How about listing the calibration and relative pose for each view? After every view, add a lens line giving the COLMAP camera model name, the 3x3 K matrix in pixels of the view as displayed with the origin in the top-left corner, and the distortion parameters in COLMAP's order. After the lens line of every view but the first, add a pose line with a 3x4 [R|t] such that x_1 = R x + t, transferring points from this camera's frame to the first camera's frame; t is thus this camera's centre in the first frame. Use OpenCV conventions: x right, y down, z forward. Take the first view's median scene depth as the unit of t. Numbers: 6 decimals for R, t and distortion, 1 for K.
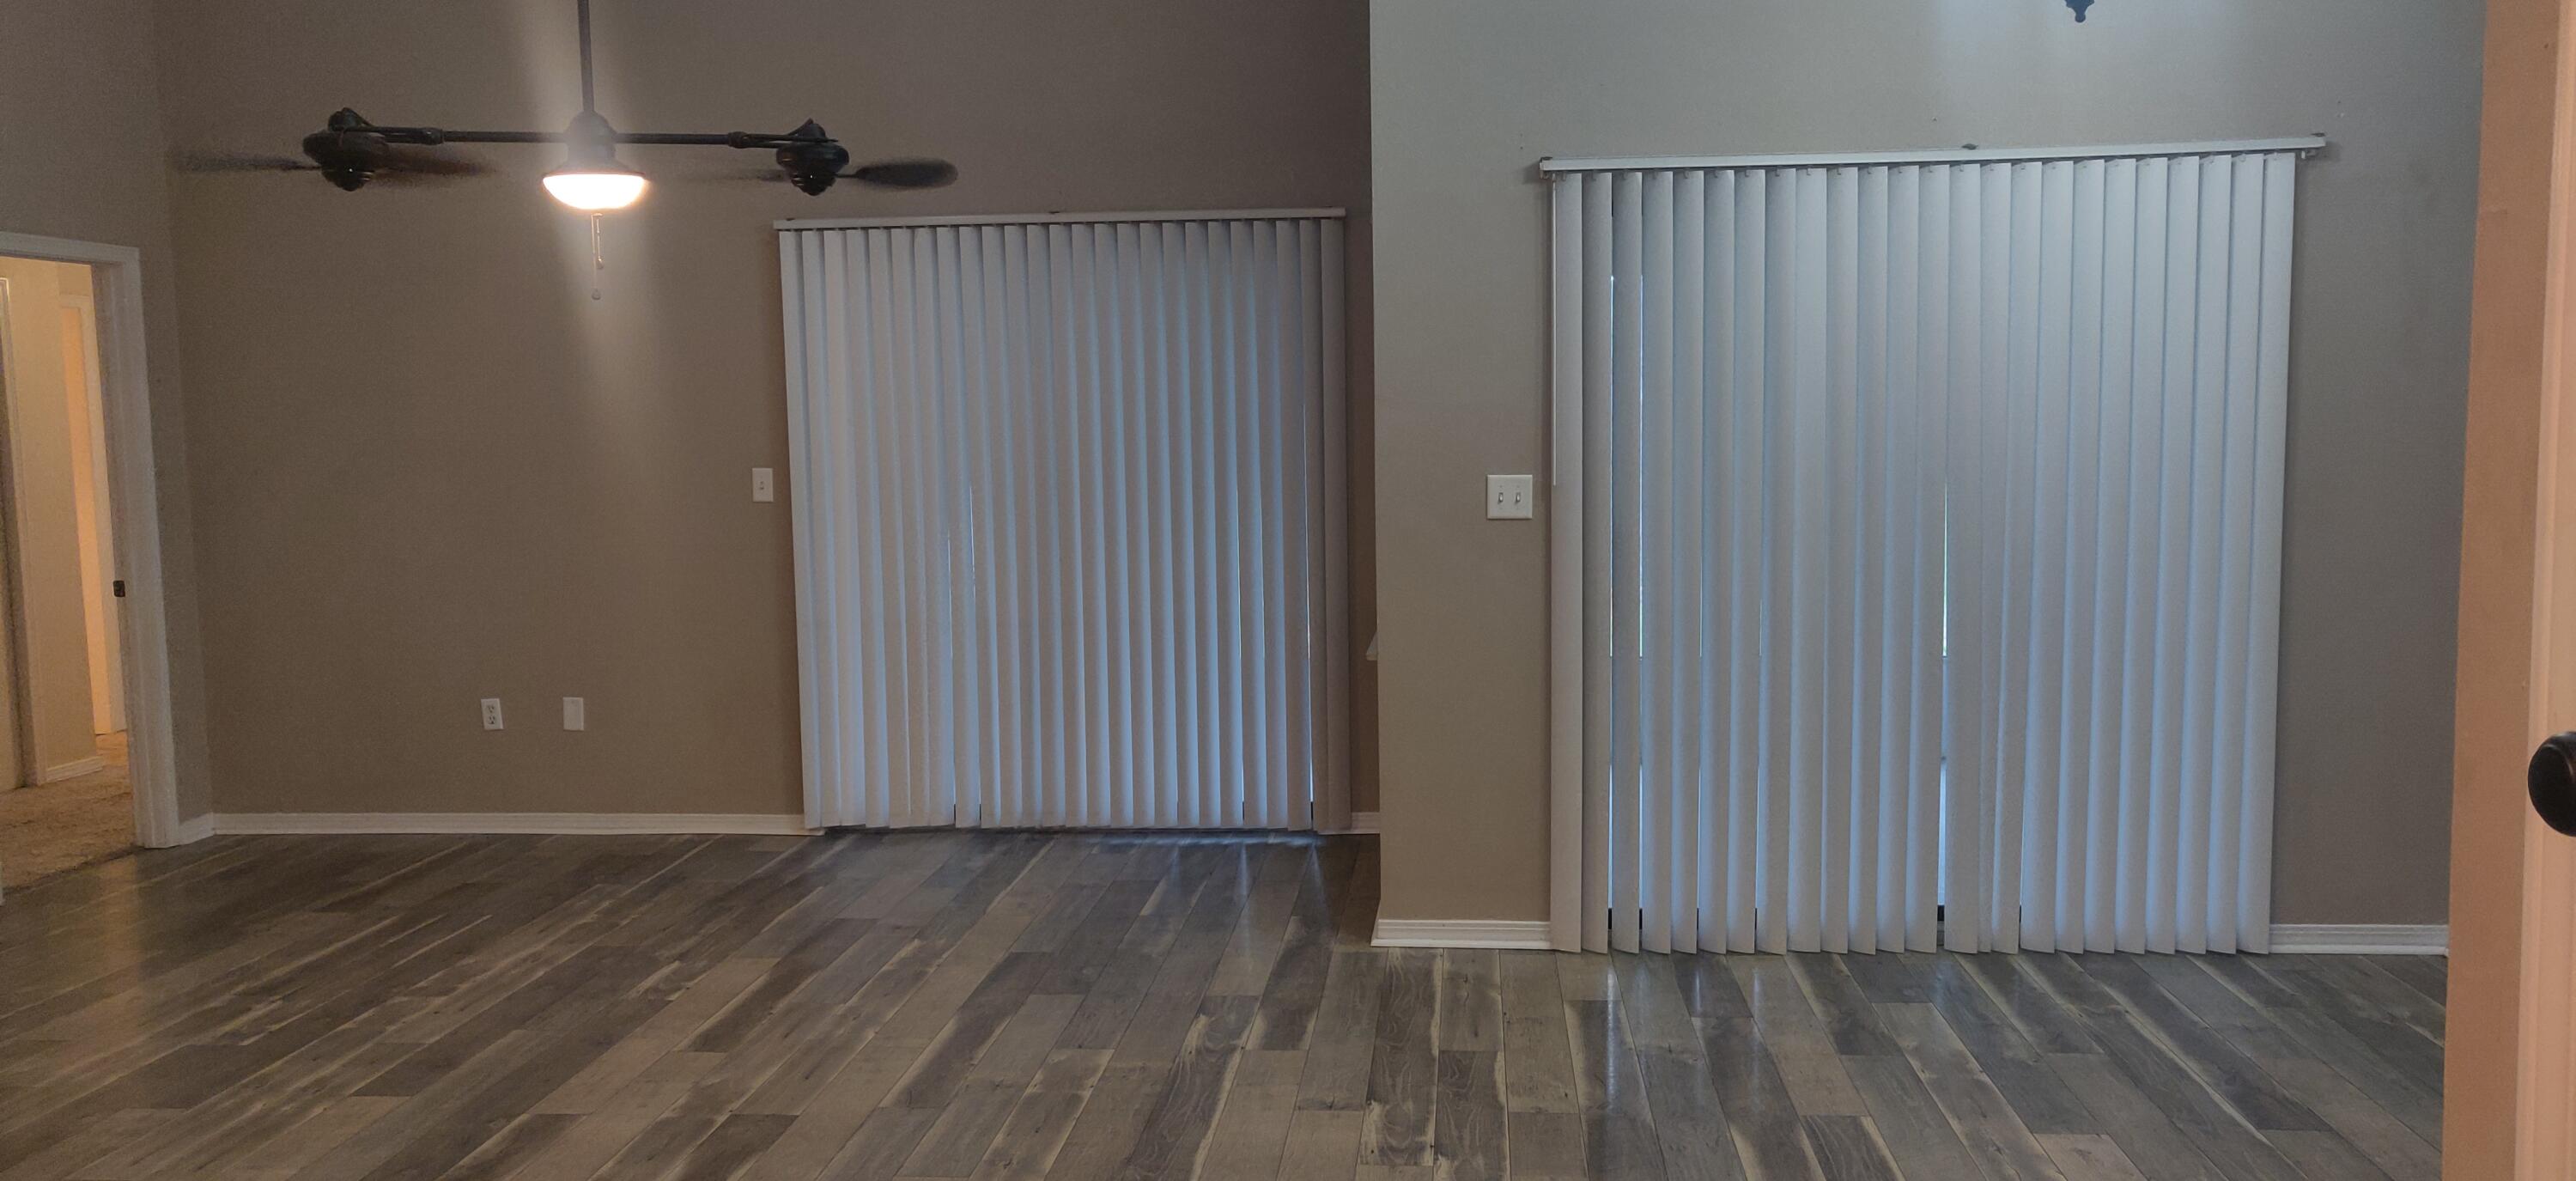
lens RADIAL K [[1940.7, 0, 1299.3], [0, 1940.7, 588.5], [0, 0, 1]] dist [0.010510, 0.008107]
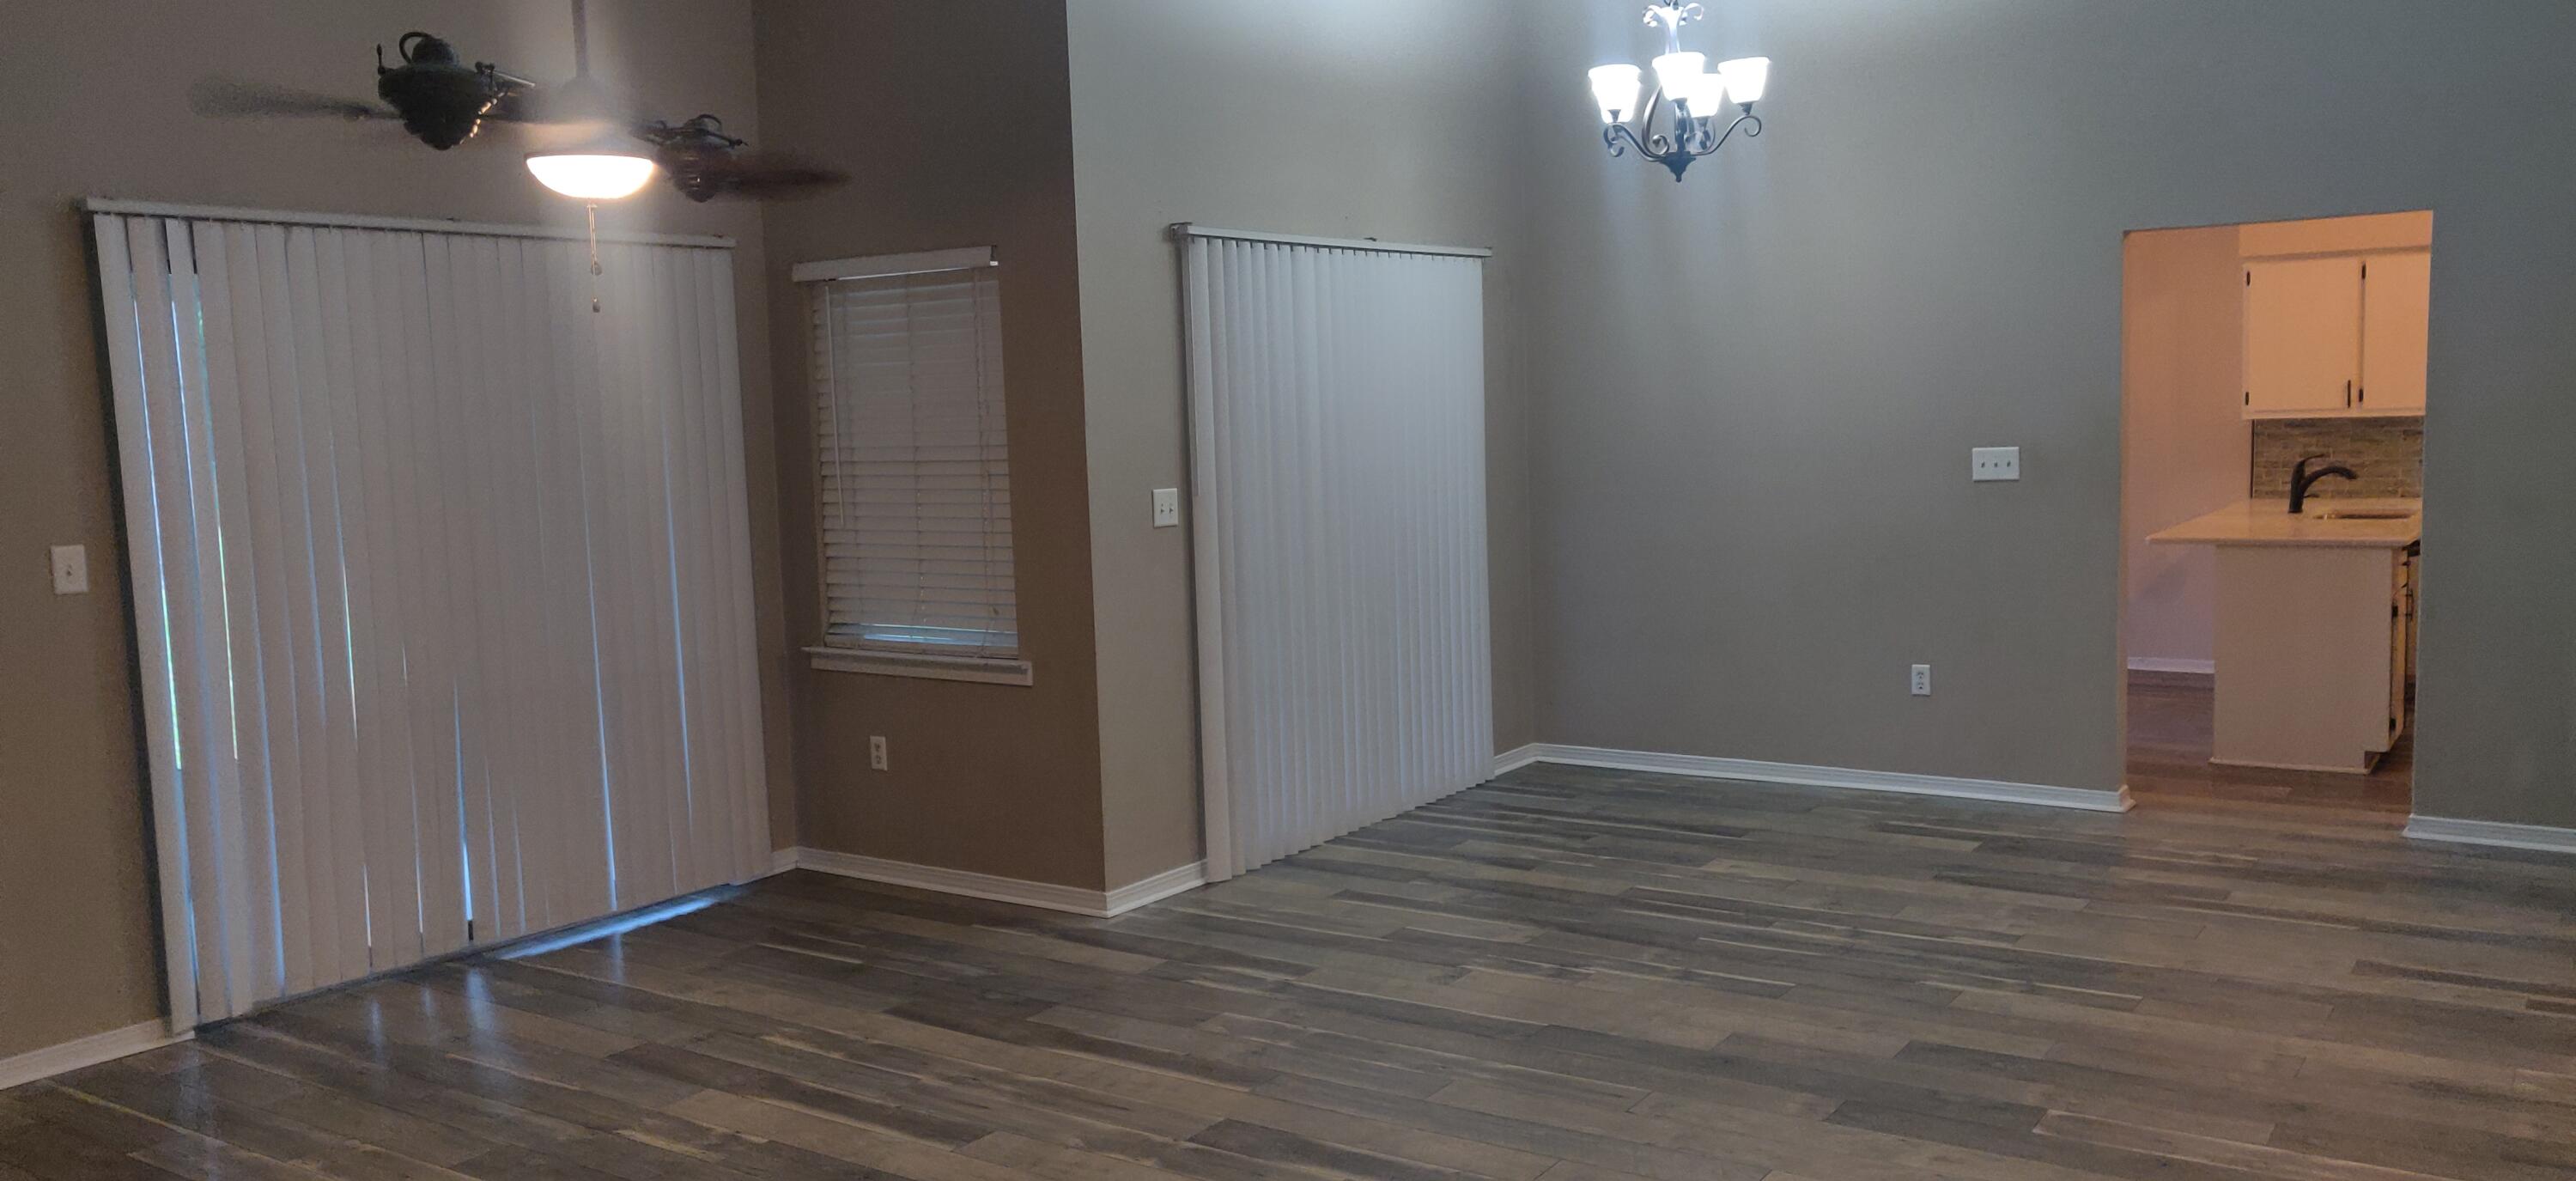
lens RADIAL K [[1940.7, 0, 1295.5], [0, 1940.7, 598.0], [0, 0, 1]] dist [0.010510, 0.008107]
pose [[0.509373, -0.090354, 0.855789, -0.902383], [0.107150, 0.993393, 0.041106, -0.033768], [-0.853849, 0.070760, 0.515689, 0.345810]]
